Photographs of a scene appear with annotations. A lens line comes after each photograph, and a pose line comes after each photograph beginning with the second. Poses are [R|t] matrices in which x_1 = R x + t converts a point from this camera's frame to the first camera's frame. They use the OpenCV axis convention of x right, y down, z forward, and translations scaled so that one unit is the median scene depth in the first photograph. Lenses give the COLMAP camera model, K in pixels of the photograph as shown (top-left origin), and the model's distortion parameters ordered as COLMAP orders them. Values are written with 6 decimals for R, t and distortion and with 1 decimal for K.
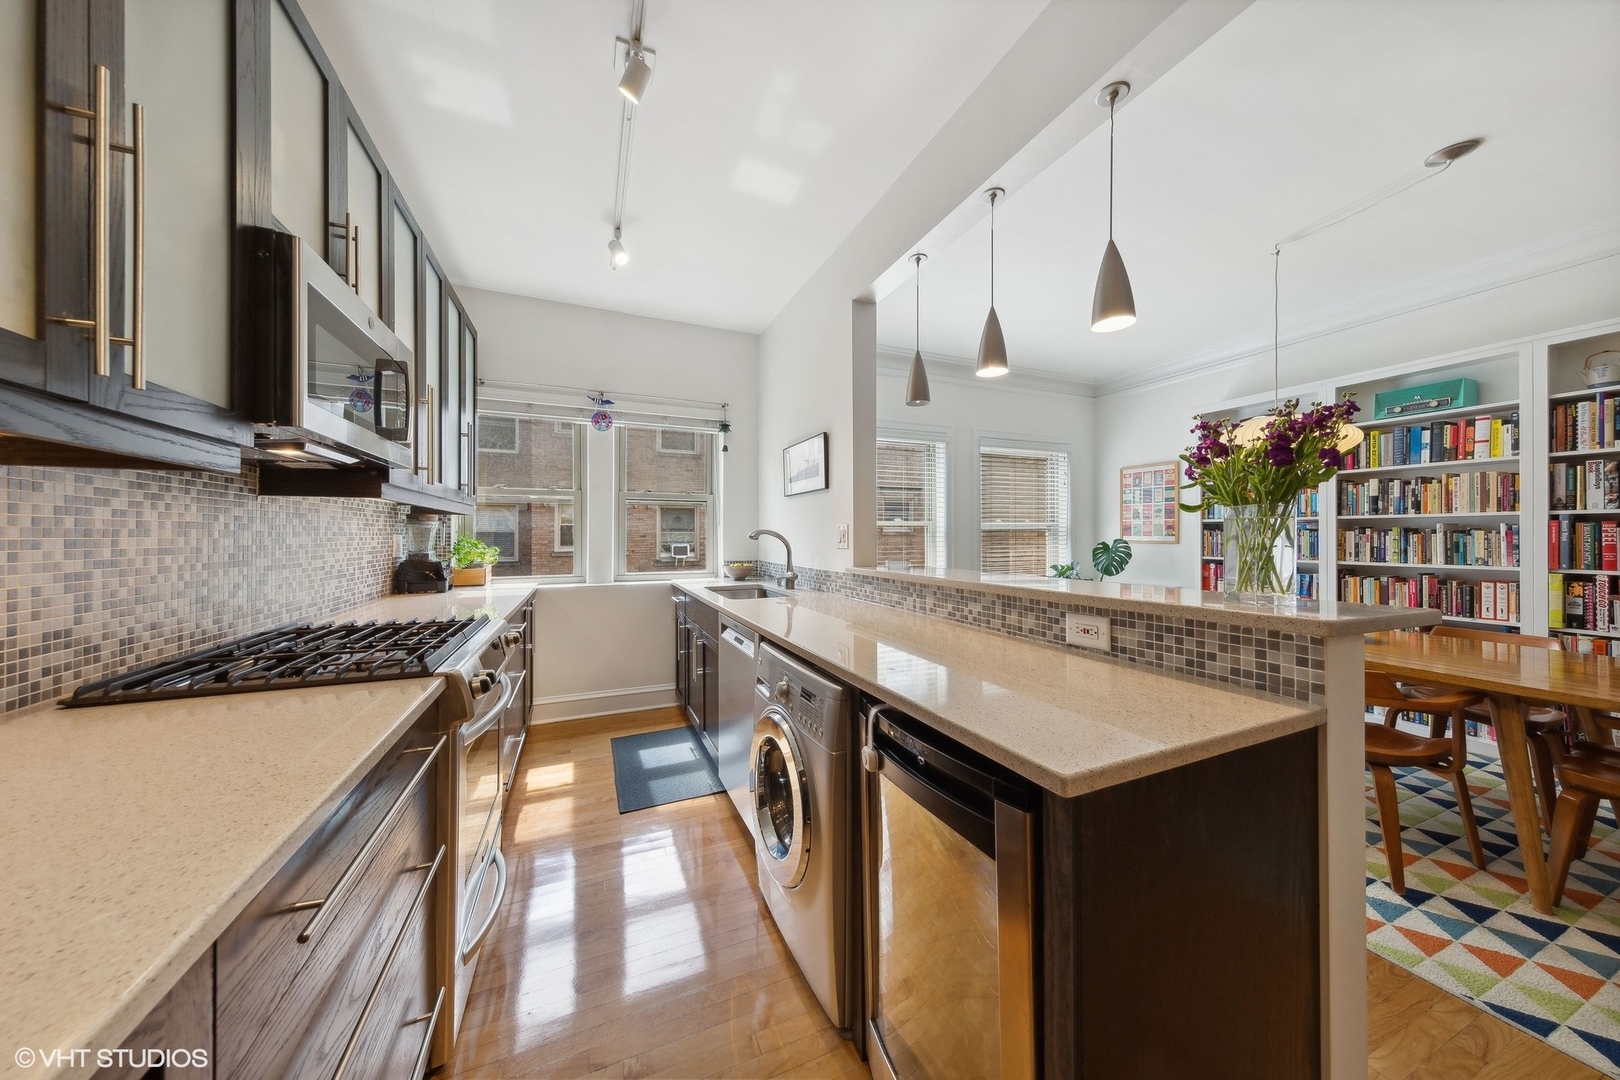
lens RADIAL K [[516.7, 0, 817.6], [0, 516.7, 534.9], [0, 0, 1]] dist [0.008038, -0.000585]
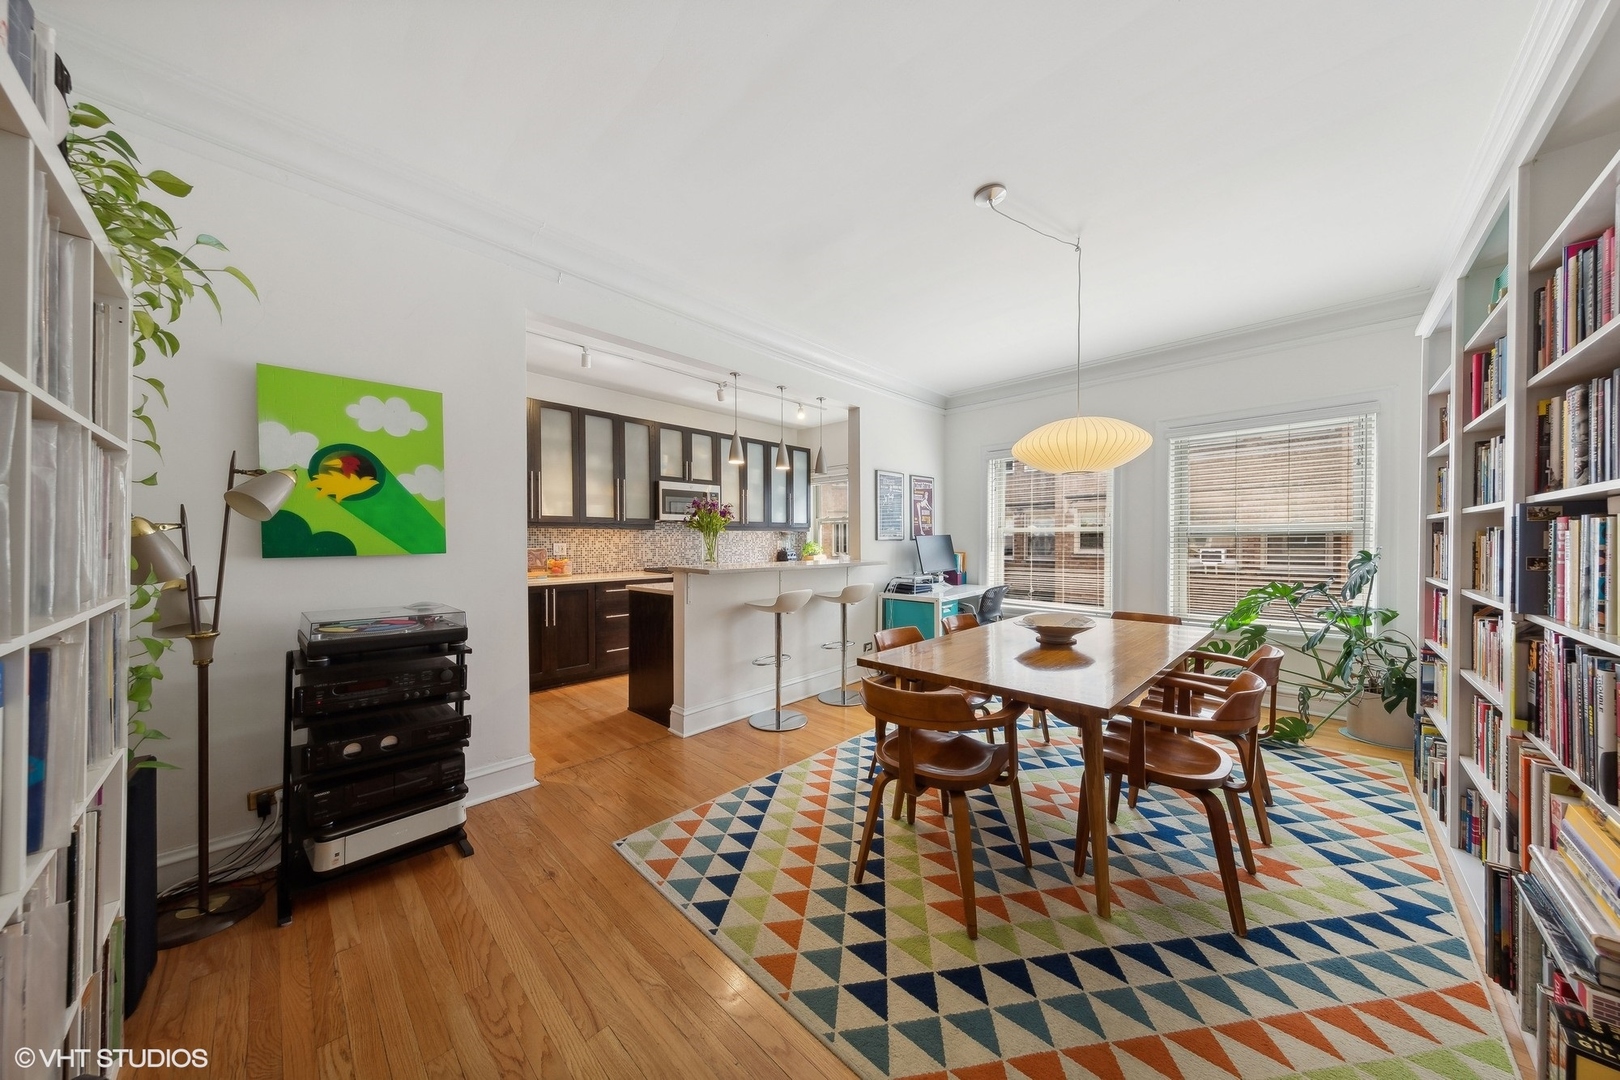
lens RADIAL K [[516.7, 0, 816.9], [0, 516.7, 537.6], [0, 0, 1]] dist [0.008038, -0.000585]
pose [[0.397213, -0.005403, -0.917711, 1.602204], [0.005891, 0.999977, -0.003337, -0.005839], [0.917708, -0.004080, 0.397236, 0.170113]]
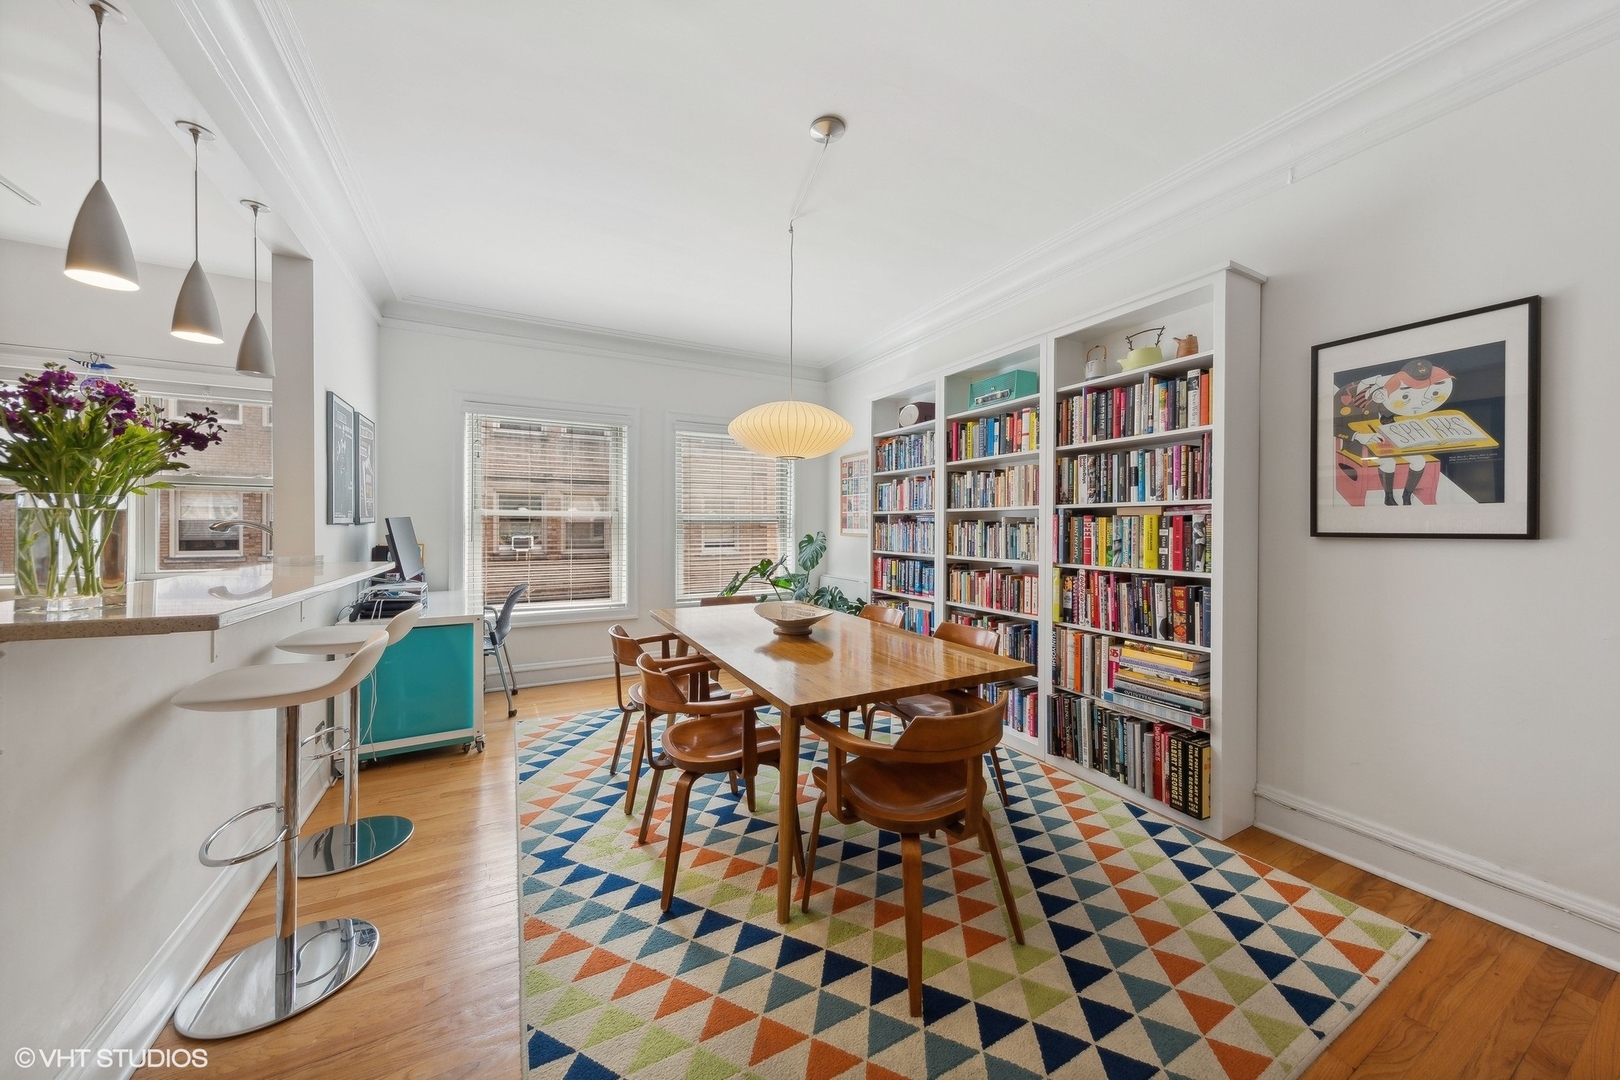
lens RADIAL K [[544.5, 0, 807.2], [0, 544.5, 536.0], [0, 0, 1]] dist [-0.007448, 0.000071]
pose [[0.995838, 0.001825, 0.091120, 0.840184], [-0.003526, 0.999822, 0.018508, -0.004294], [-0.091070, -0.018752, 0.995668, 0.009695]]
